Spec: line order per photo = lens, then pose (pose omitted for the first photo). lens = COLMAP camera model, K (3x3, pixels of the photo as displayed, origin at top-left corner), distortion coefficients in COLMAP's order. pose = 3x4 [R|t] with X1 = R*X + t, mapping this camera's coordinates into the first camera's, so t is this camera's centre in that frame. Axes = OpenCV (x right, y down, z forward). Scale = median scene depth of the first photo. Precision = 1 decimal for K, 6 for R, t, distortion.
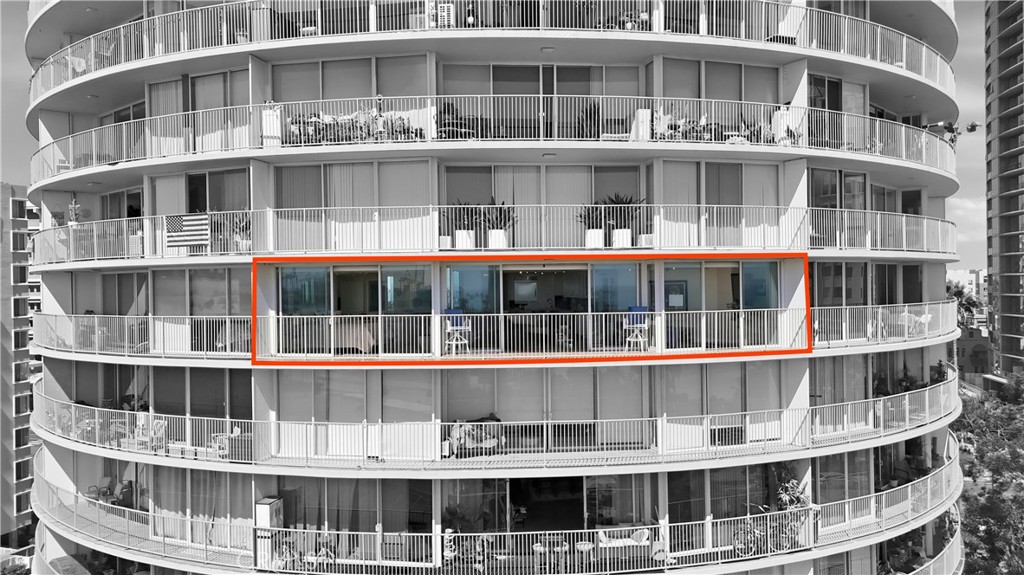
lens RADIAL K [[724.3, 0, 513.8], [0, 724.3, 287.5], [0, 0, 1]] dist [-0.000979, -0.000315]
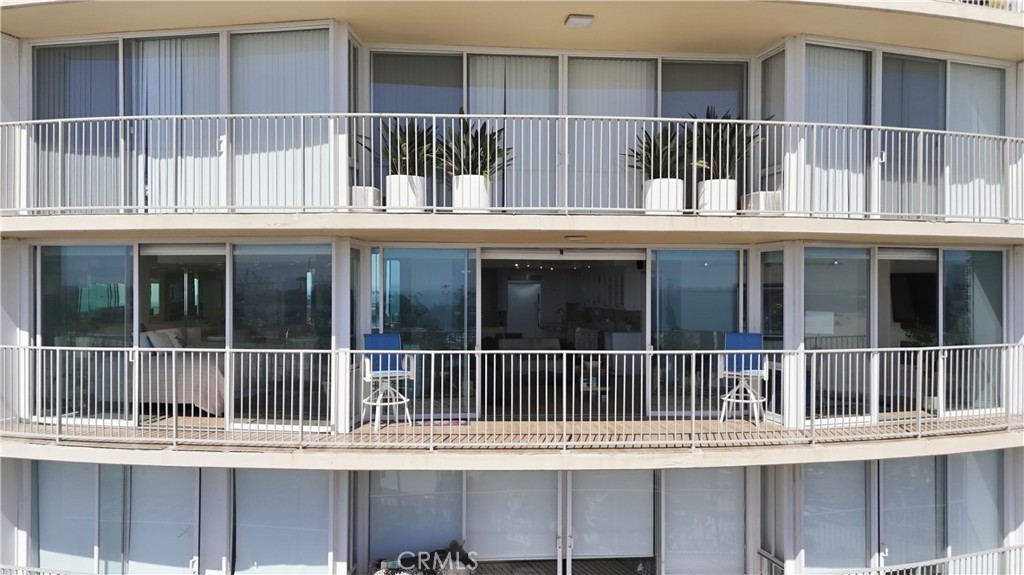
lens RADIAL K [[724.3, 0, 509.9], [0, 724.3, 287.0], [0, 0, 1]] dist [-0.000979, -0.000315]
pose [[0.999884, 0.015087, -0.002025, 0.006317], [-0.015089, 0.999886, -0.001012, -0.003643], [0.002009, 0.001043, 0.999997, 0.497460]]
